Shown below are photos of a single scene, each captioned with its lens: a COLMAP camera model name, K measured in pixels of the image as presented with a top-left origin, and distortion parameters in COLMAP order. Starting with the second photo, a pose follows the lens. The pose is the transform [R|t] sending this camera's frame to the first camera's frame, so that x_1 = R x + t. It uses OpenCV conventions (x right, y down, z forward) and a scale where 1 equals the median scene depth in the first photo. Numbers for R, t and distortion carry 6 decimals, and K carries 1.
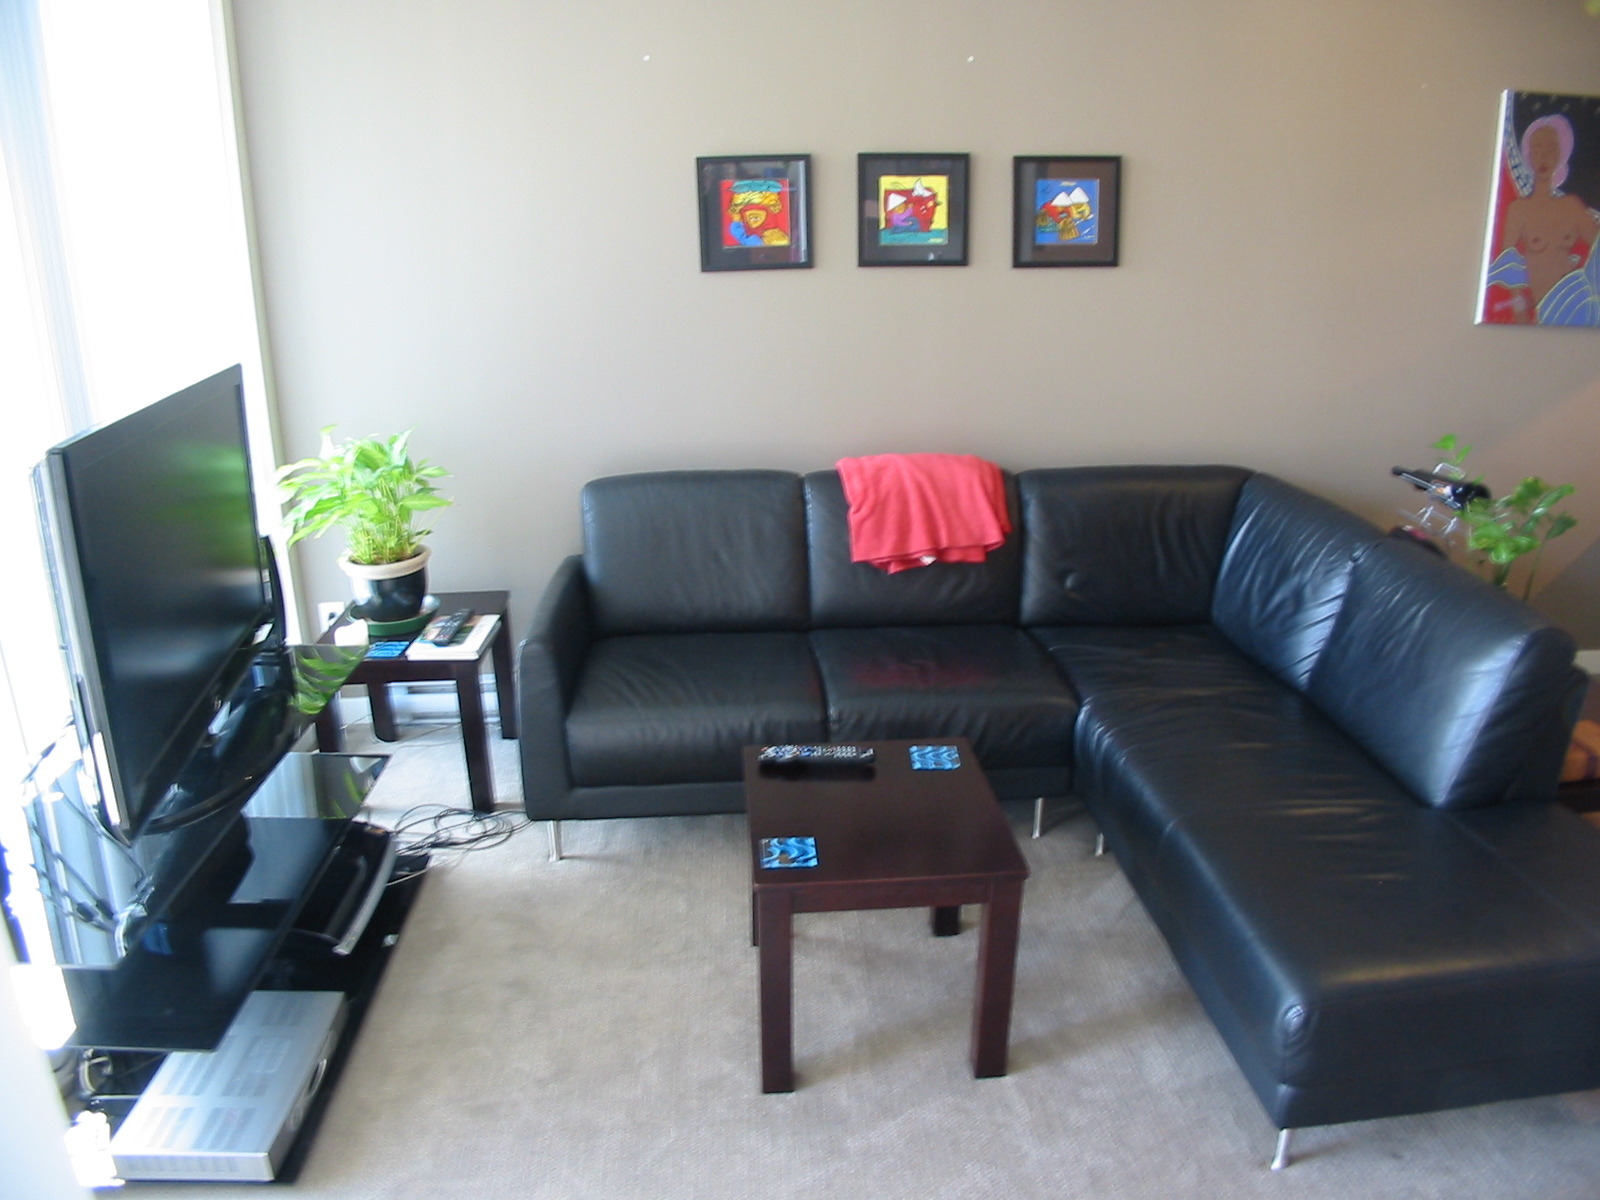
lens RADIAL K [[1150.5, 0, 822.8], [0, 1150.5, 594.0], [0, 0, 1]] dist [-0.193173, 0.080671]
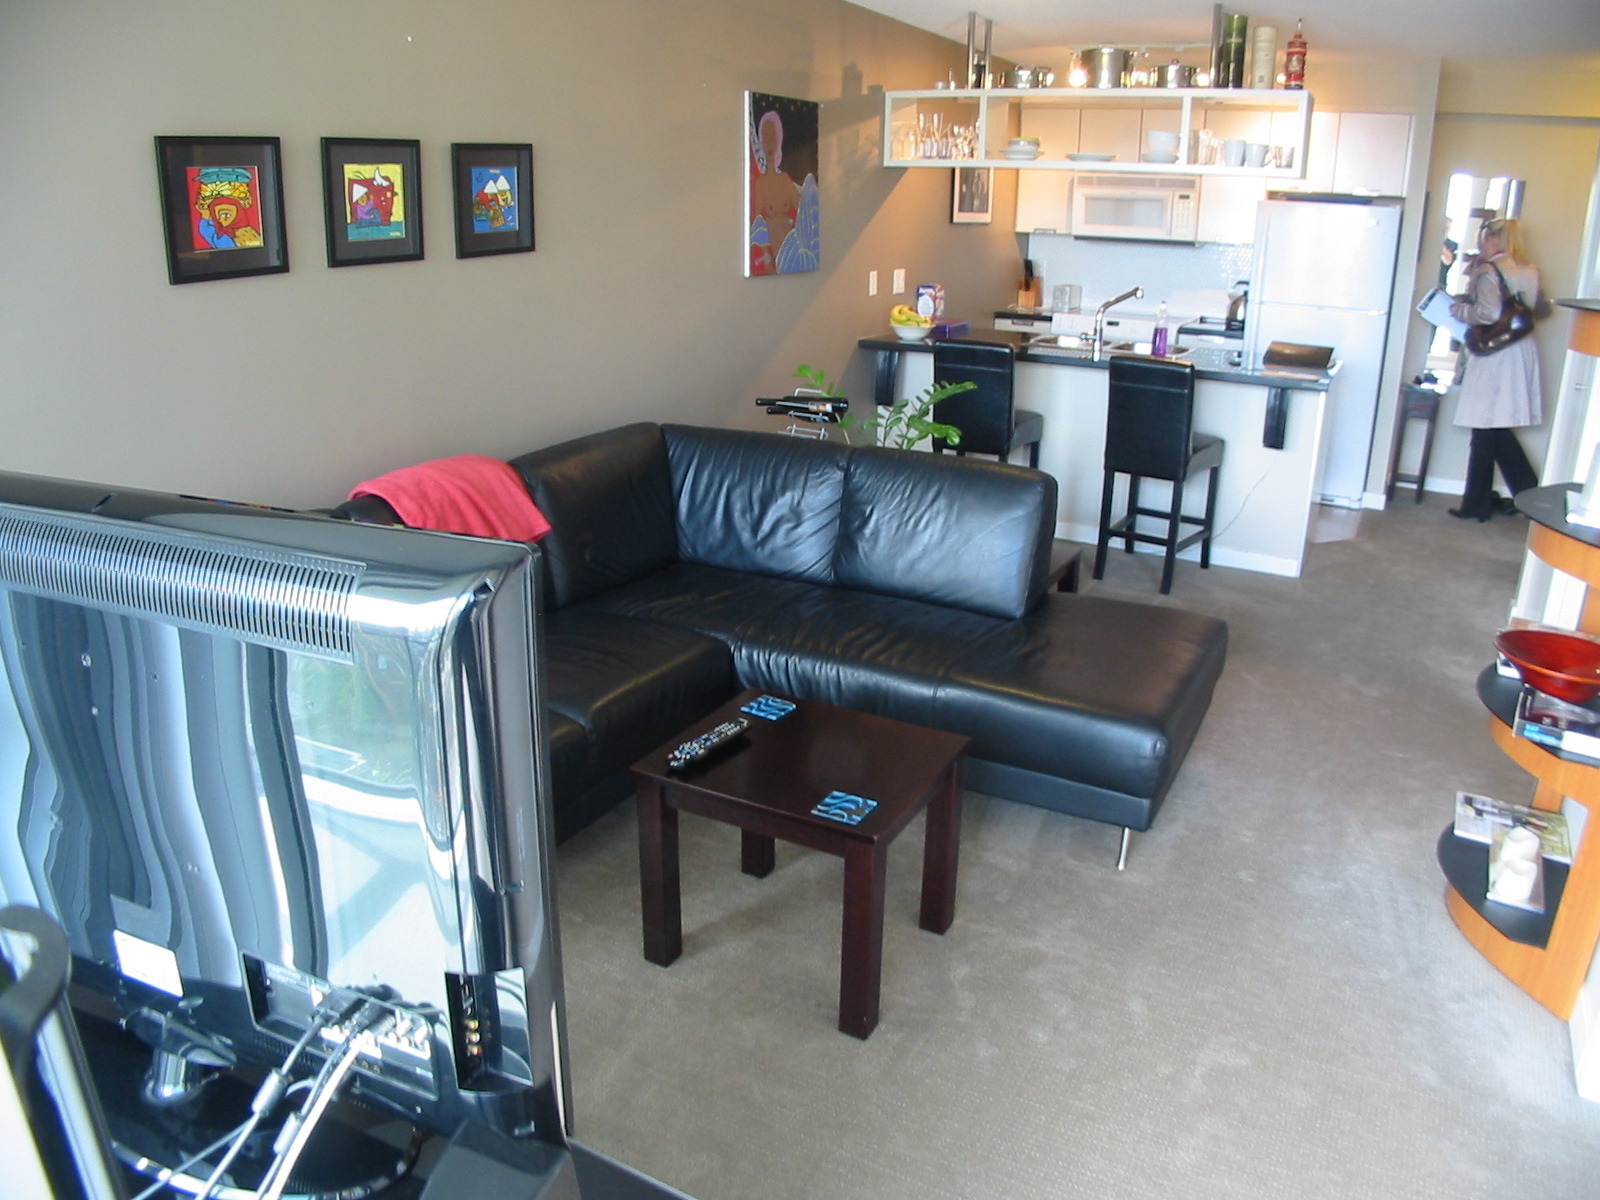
lens RADIAL K [[1150.5, 0, 822.8], [0, 1150.5, 594.0], [0, 0, 1]] dist [-0.193173, 0.080671]
pose [[0.534569, -0.259384, 0.804336, -0.517873], [0.237803, 0.959448, 0.151359, -0.083532], [-0.810978, 0.110362, 0.574574, 0.231215]]
